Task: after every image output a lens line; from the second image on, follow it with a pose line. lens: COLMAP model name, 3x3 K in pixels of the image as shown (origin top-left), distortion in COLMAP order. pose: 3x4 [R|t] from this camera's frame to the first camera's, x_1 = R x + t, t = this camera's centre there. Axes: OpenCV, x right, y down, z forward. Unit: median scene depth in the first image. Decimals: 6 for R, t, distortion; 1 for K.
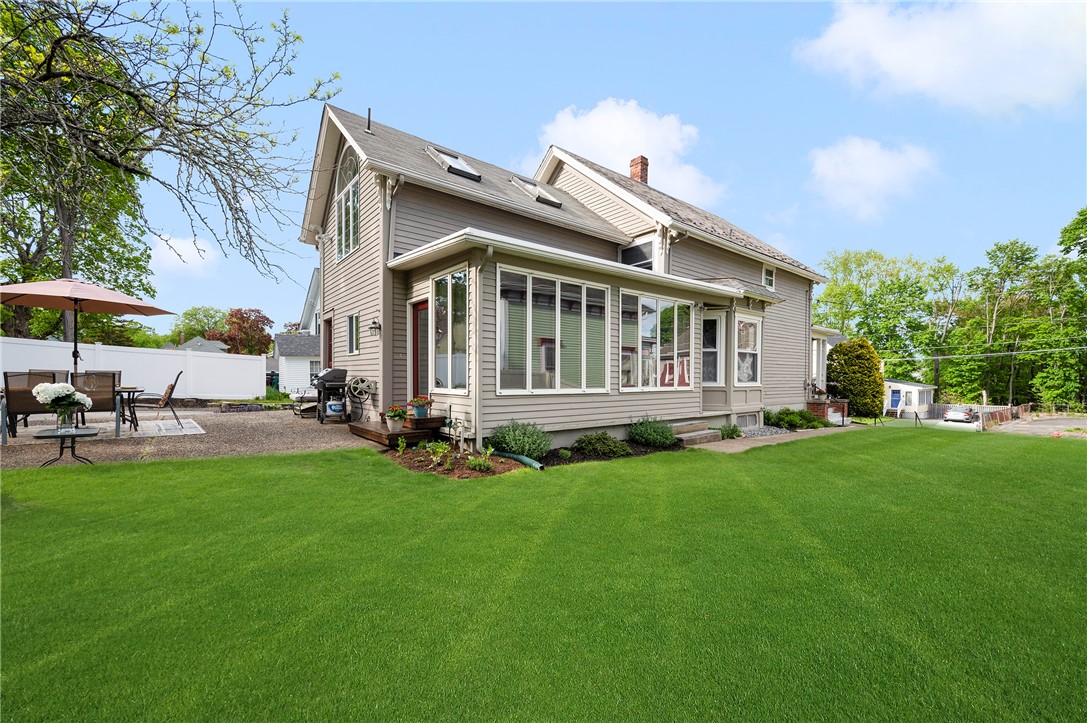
lens RADIAL K [[443.4, 0, 543.5], [0, 443.4, 361.5], [0, 0, 1]] dist [0.000167, 0.000109]
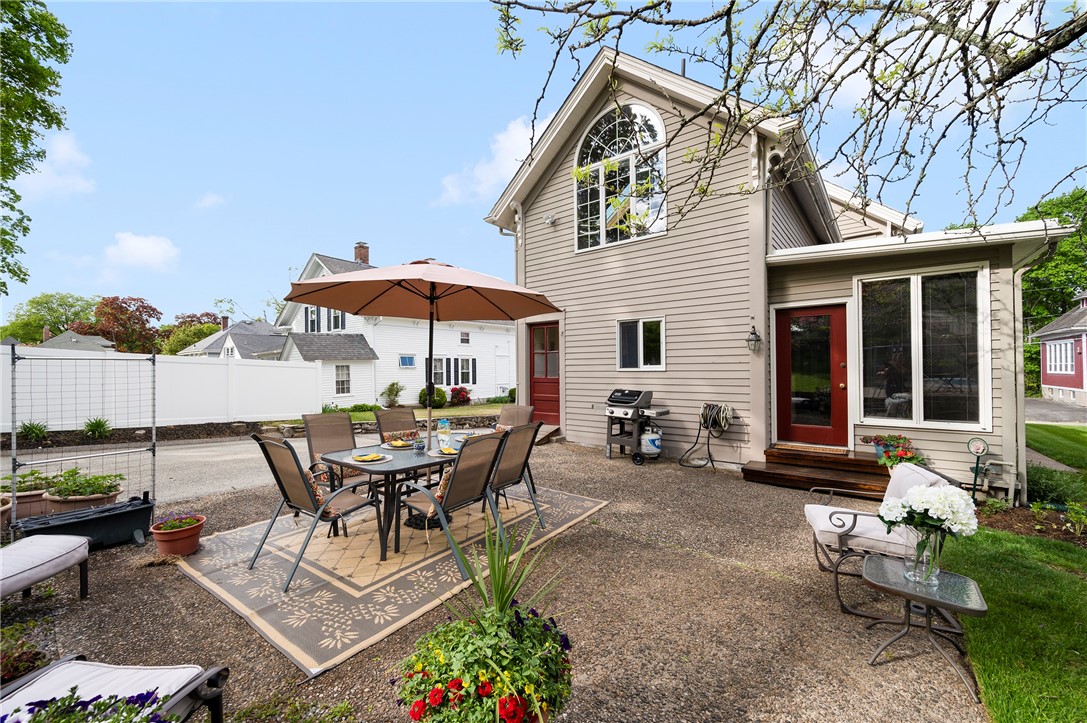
lens RADIAL K [[443.4, 0, 543.5], [0, 443.4, 361.5], [0, 0, 1]] dist [0.000167, 0.000109]
pose [[0.979433, -0.012201, 0.201400, -0.145163], [0.009048, 0.999822, 0.016565, -0.009203], [-0.201566, -0.014402, 0.979369, 0.051072]]
